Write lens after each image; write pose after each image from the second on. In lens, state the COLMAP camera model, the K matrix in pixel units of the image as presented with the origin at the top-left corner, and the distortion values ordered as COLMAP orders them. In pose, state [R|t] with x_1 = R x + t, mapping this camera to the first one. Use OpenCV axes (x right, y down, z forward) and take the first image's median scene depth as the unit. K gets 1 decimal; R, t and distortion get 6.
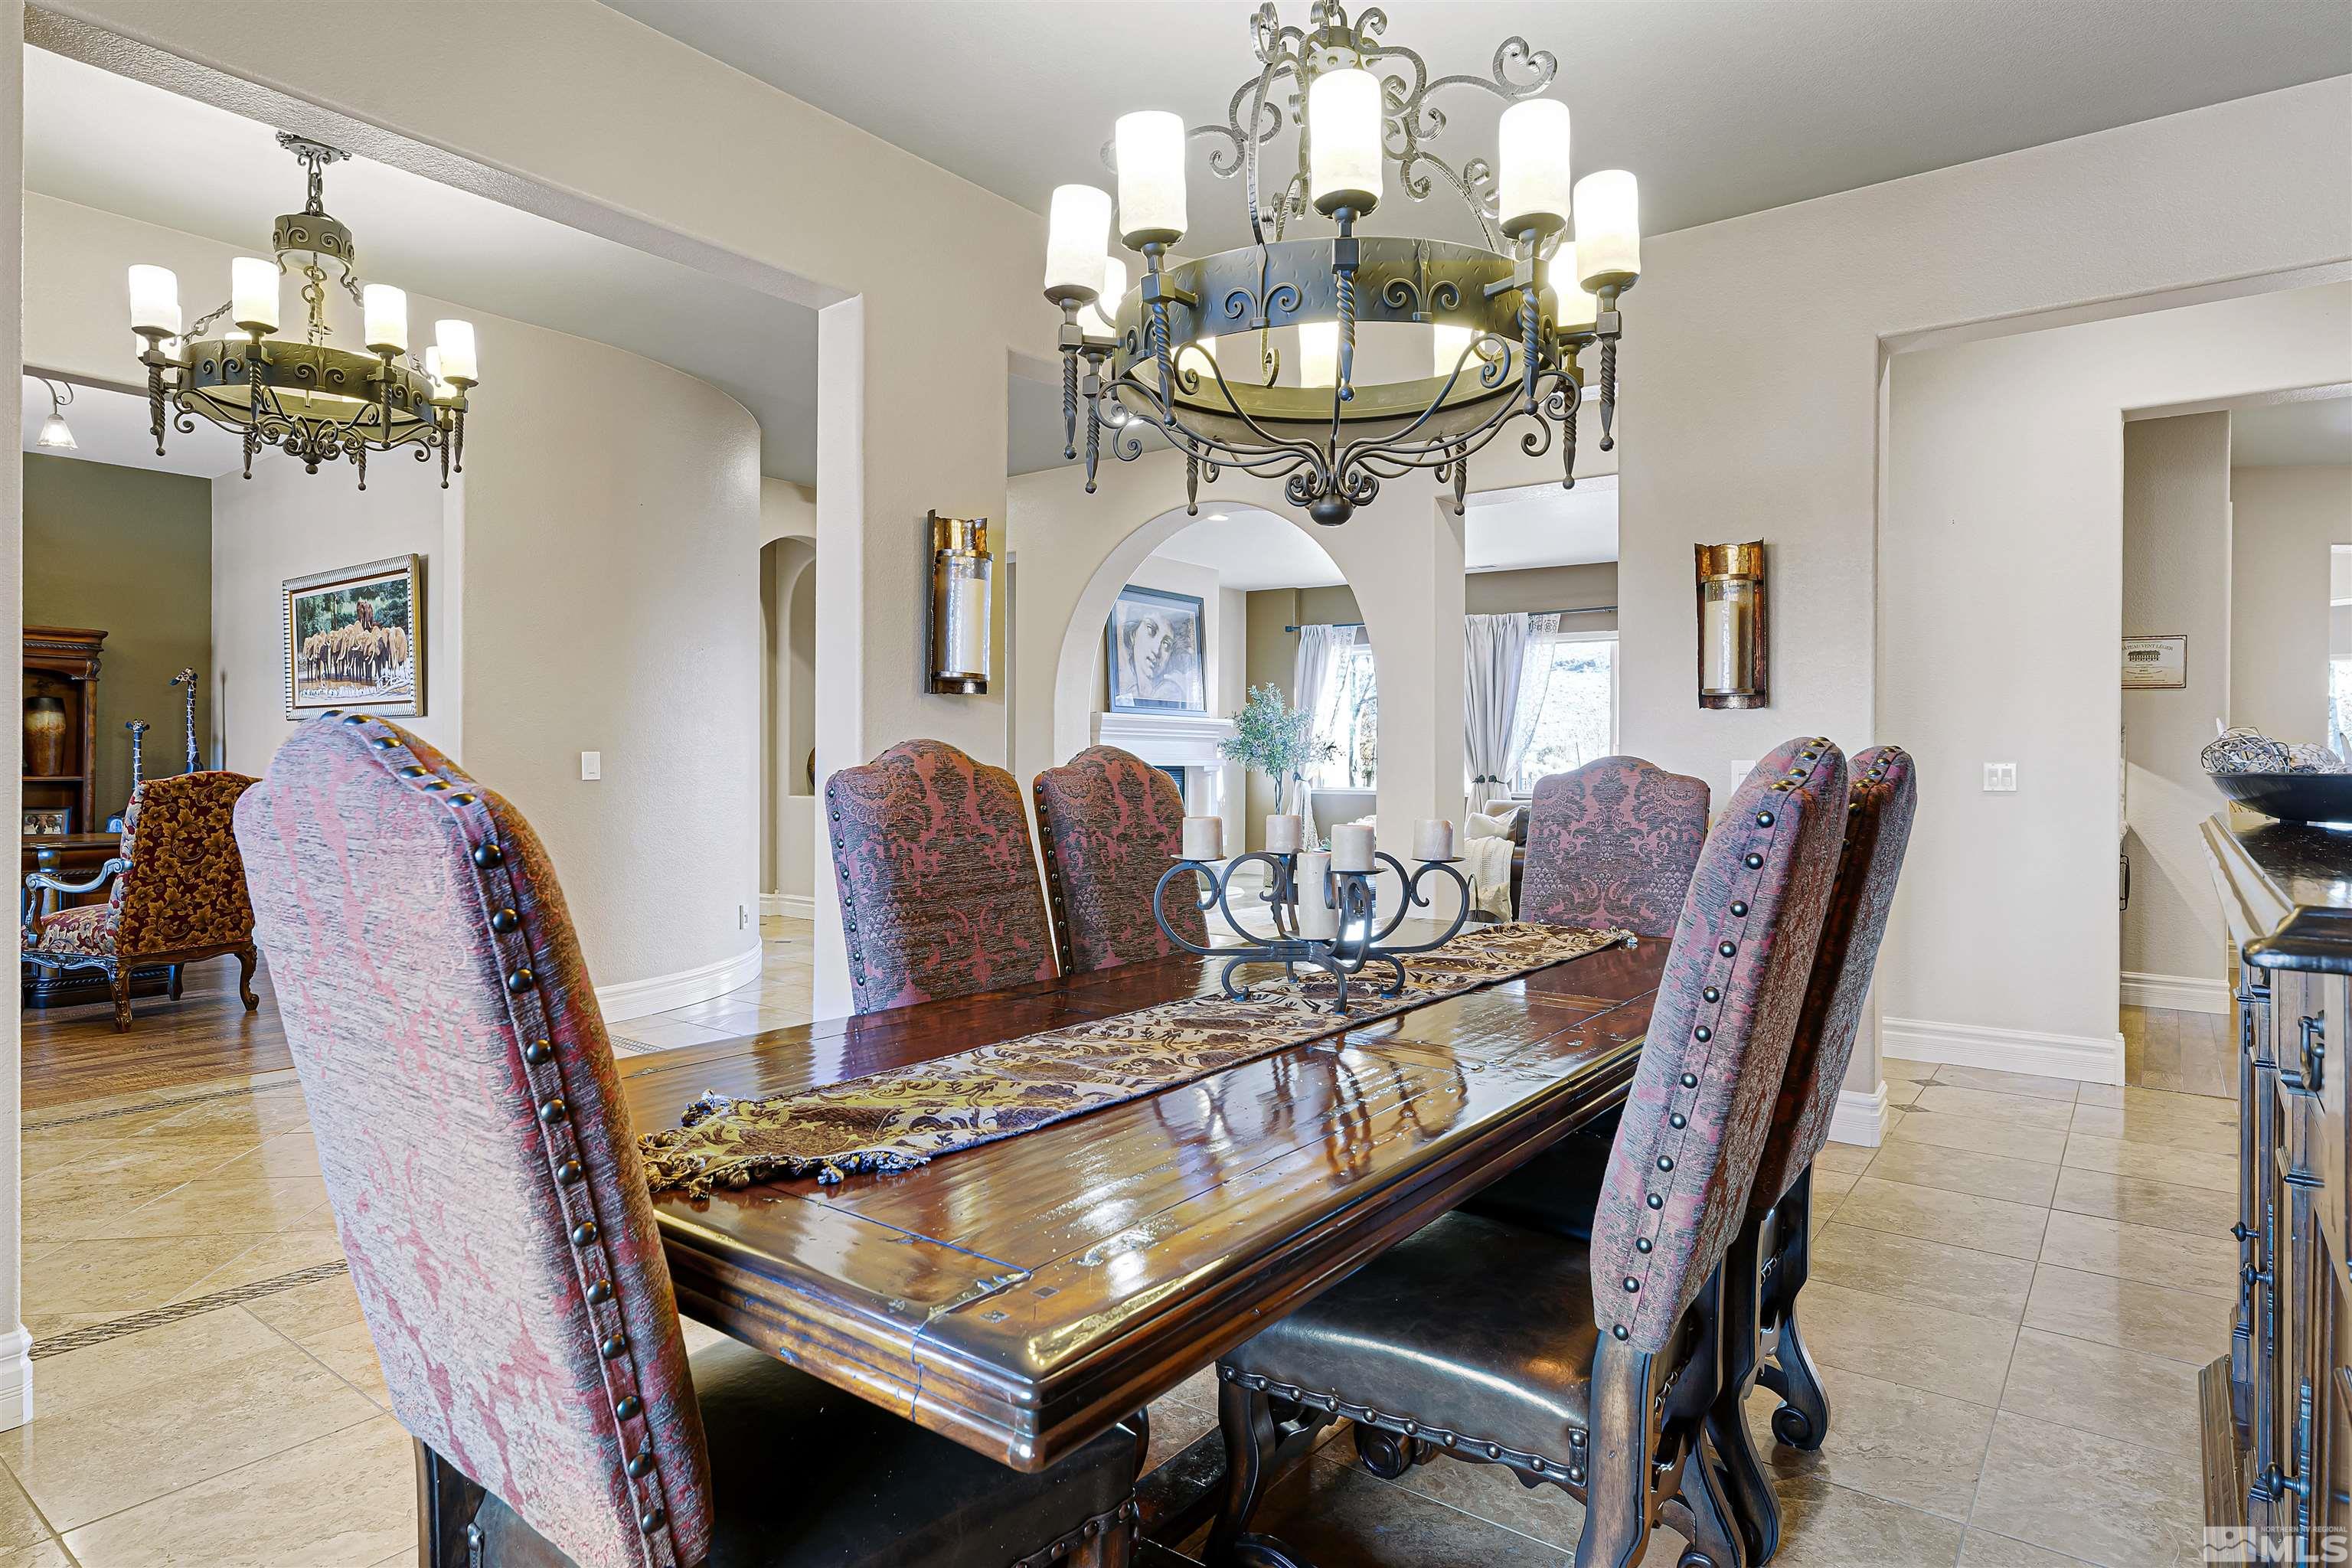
lens RADIAL K [[1281.5, 0, 1177.6], [0, 1281.5, 771.3], [0, 0, 1]] dist [0.000450, -0.000085]
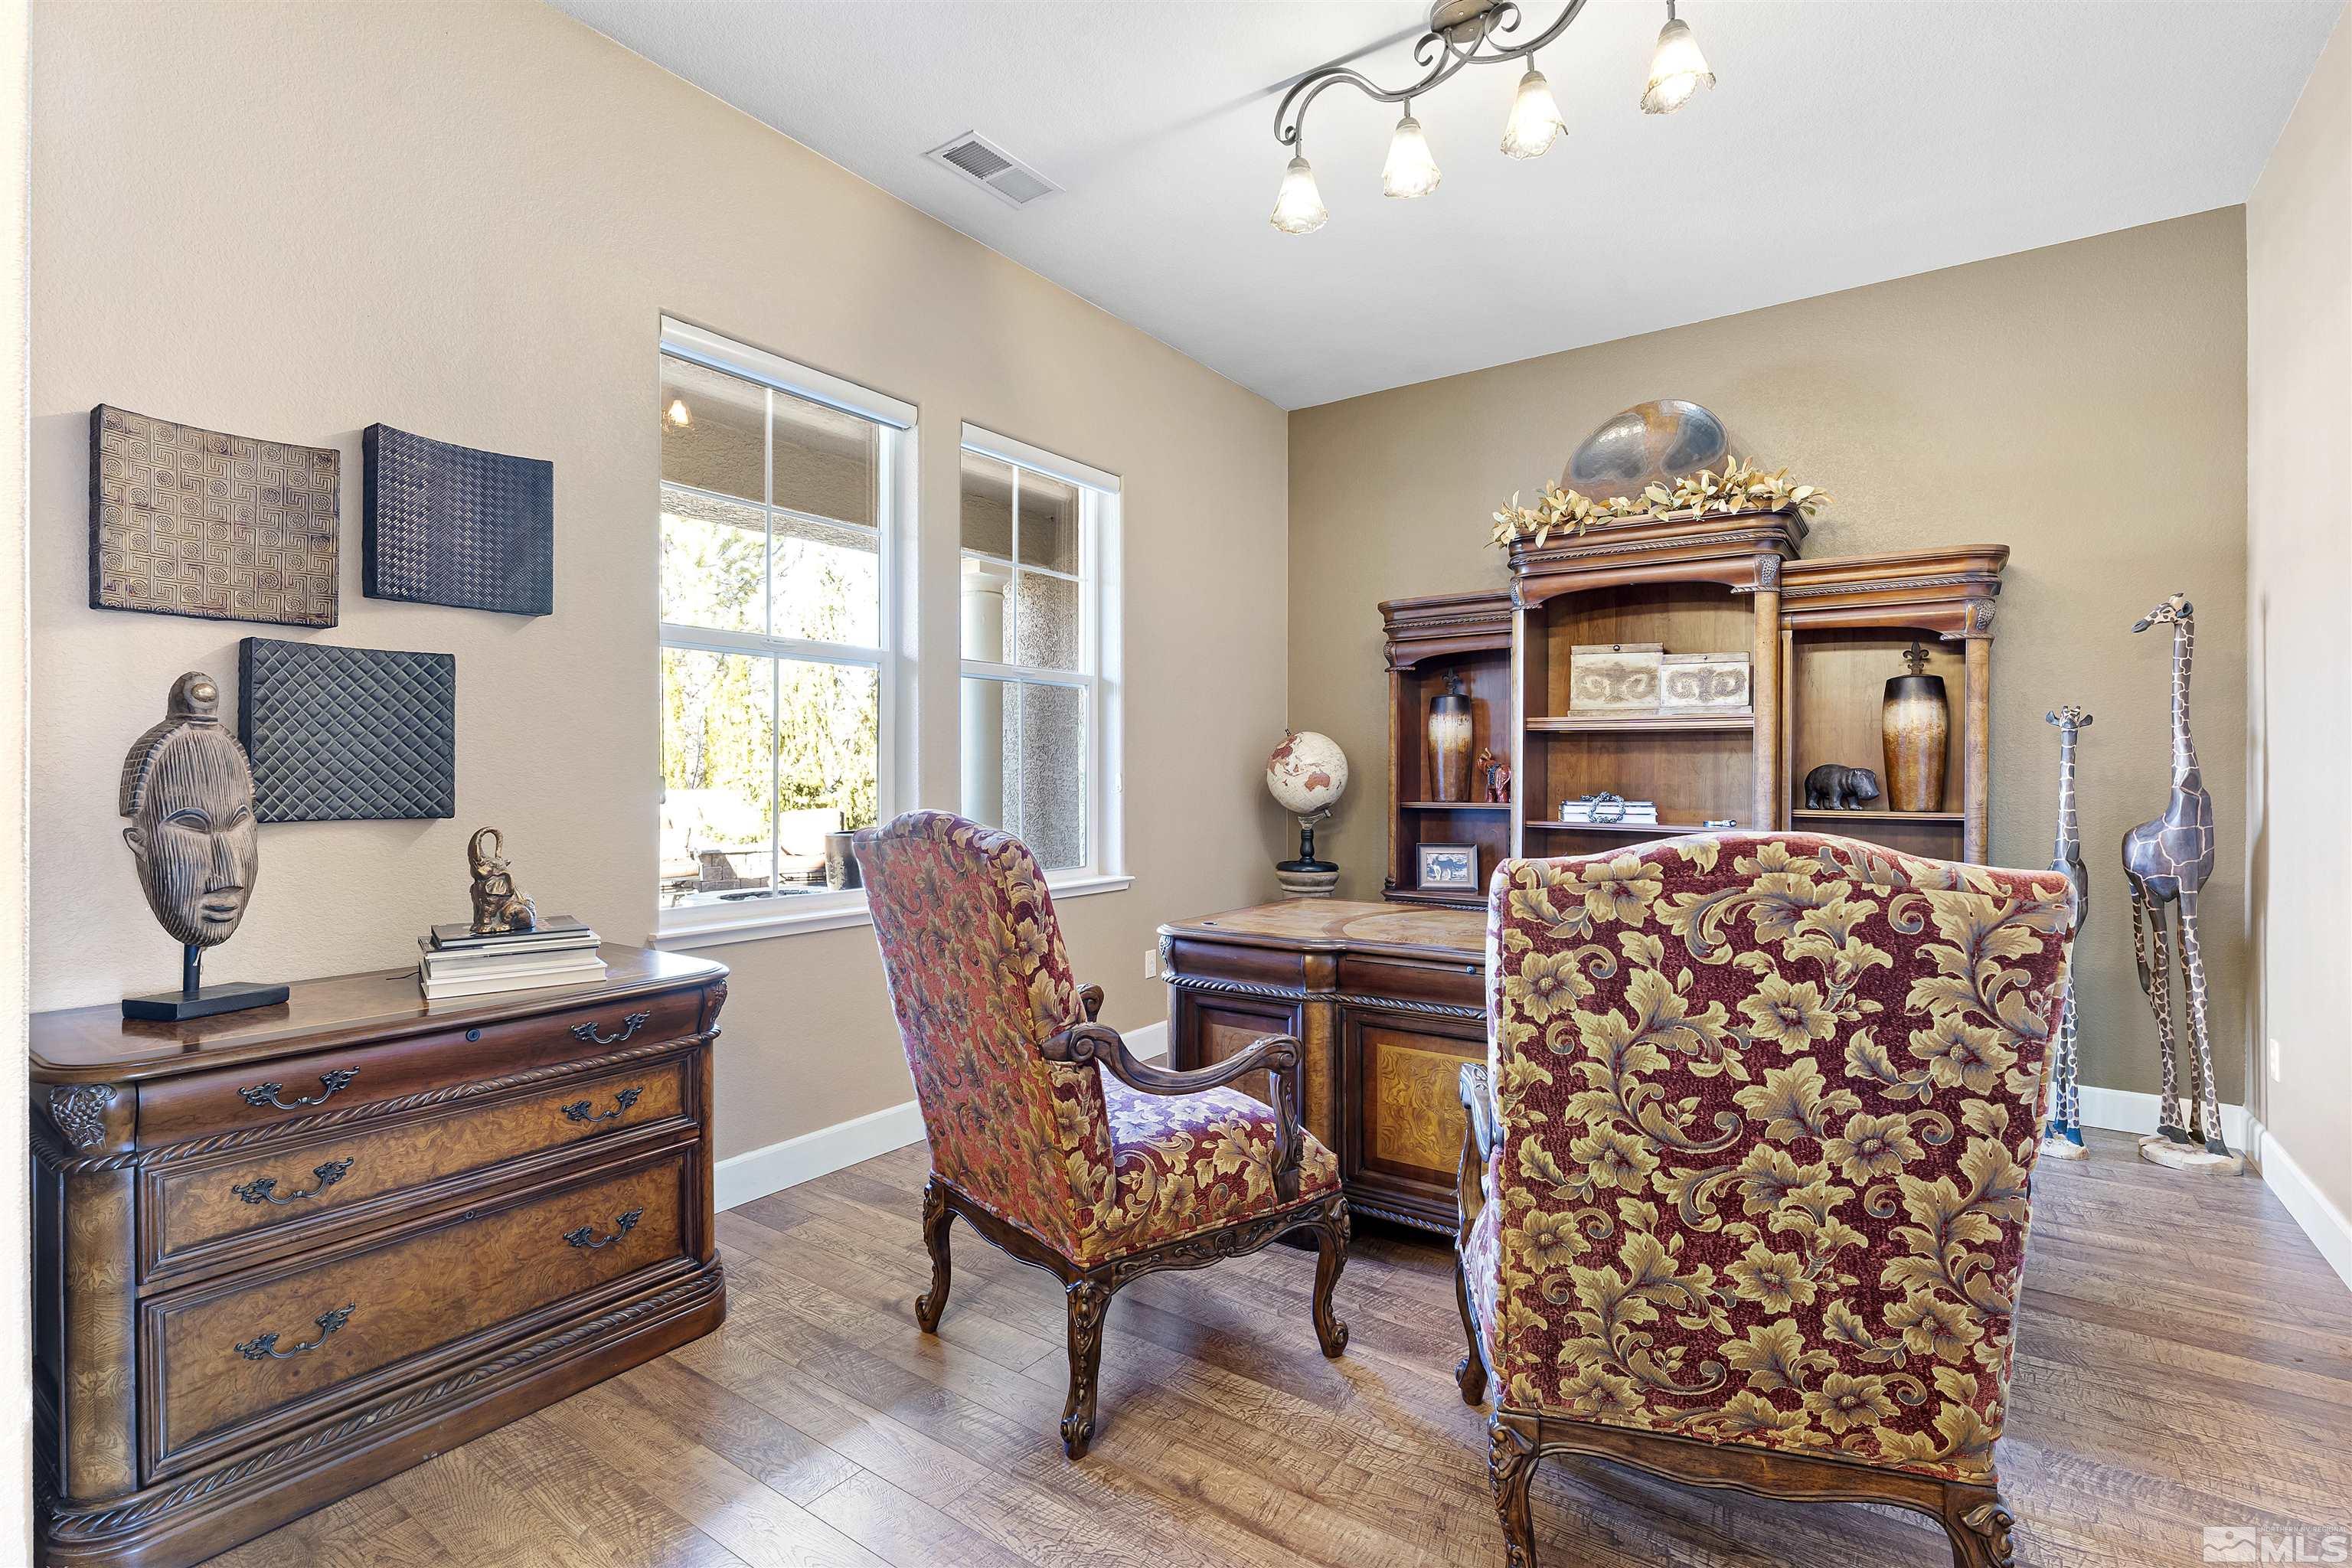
lens RADIAL K [[1083.9, 0, 1178.4], [0, 1083.9, 778.8], [0, 0, 1]] dist [0.003957, -0.000034]
pose [[0.039003, 0.000700, -0.999239, -0.535385], [-0.009924, 0.999951, 0.000313, -0.009758], [0.999190, 0.009904, 0.039008, 0.868610]]
